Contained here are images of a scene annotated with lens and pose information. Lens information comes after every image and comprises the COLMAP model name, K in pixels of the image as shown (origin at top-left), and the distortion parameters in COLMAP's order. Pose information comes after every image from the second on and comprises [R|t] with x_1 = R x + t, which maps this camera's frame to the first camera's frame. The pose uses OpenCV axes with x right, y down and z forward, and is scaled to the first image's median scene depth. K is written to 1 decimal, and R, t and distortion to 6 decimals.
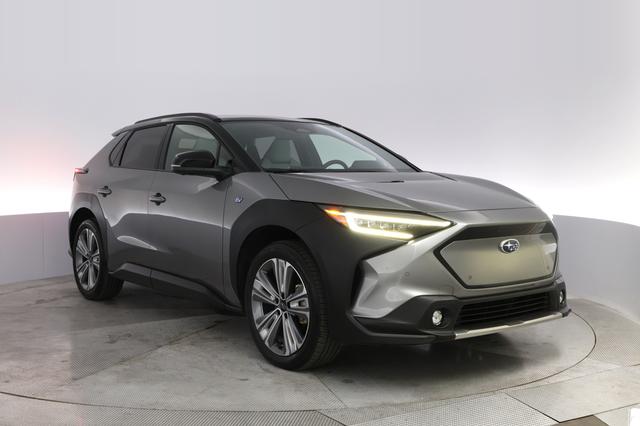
lens RADIAL K [[592.0, 0, 323.9], [0, 592.0, 209.9], [0, 0, 1]] dist [0.001803, -0.002768]
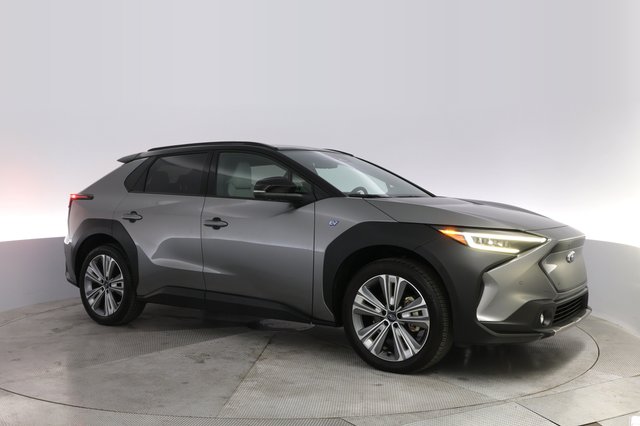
lens RADIAL K [[549.1, 0, 317.6], [0, 549.1, 215.4], [0, 0, 1]] dist [-0.020227, 0.018777]
pose [[0.972483, -0.009926, 0.232761, -0.441089], [0.017126, 0.999435, -0.028931, -0.001787], [-0.232343, 0.032122, 0.972103, 0.020374]]
